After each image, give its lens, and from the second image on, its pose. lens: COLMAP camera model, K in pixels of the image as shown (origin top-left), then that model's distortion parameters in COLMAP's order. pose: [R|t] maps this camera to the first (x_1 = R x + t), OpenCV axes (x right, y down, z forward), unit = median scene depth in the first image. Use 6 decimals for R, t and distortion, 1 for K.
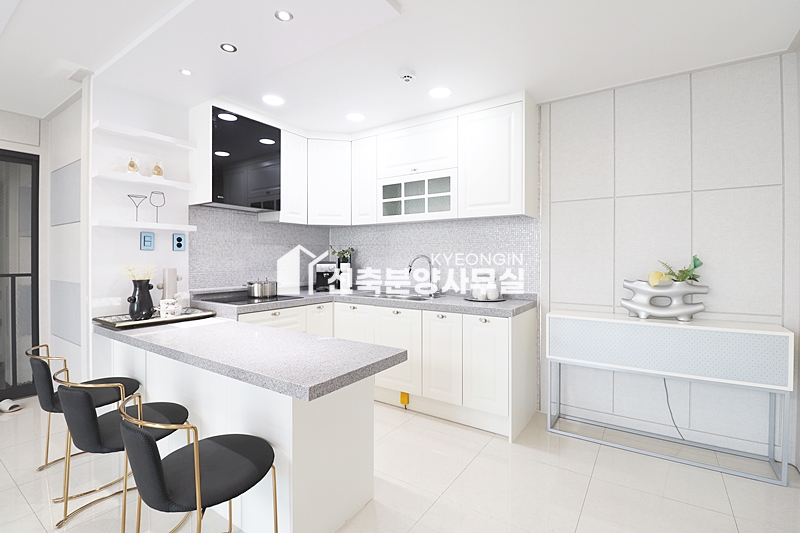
lens RADIAL K [[369.8, 0, 396.5], [0, 369.8, 252.8], [0, 0, 1]] dist [-0.000912, -0.011731]
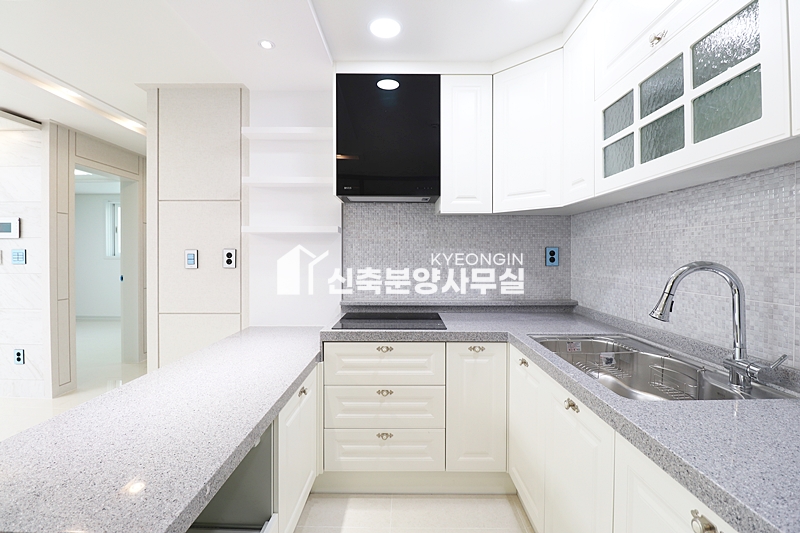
lens RADIAL K [[369.8, 0, 401.6], [0, 369.8, 259.0], [0, 0, 1]] dist [-0.000912, -0.011731]
pose [[0.564976, 0.013135, -0.825003, 0.221459], [0.003873, 0.999820, 0.018571, -0.009648], [0.825098, -0.013688, 0.564824, 0.603613]]
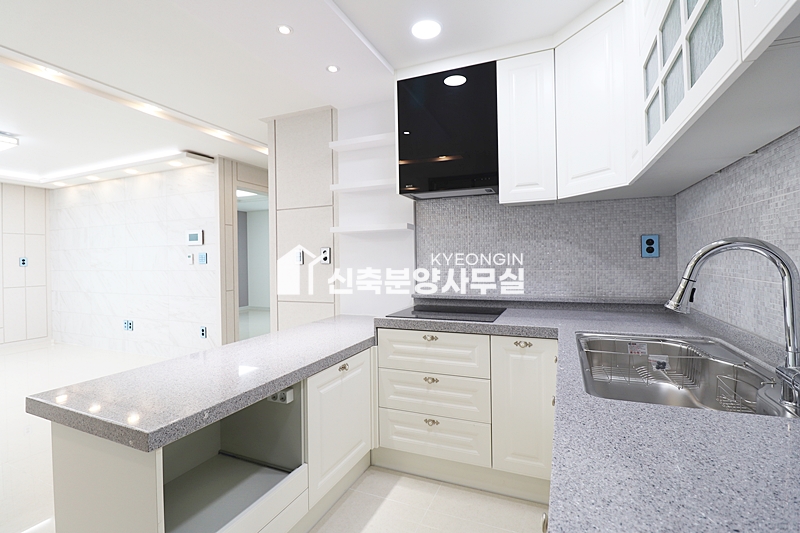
lens RADIAL K [[369.8, 0, 404.5], [0, 369.8, 259.9], [0, 0, 1]] dist [-0.000912, -0.011731]
pose [[0.211355, 0.003023, -0.977405, 0.313888], [0.022410, 0.999717, 0.007938, 0.011458], [0.977152, -0.023582, 0.211227, 0.753245]]
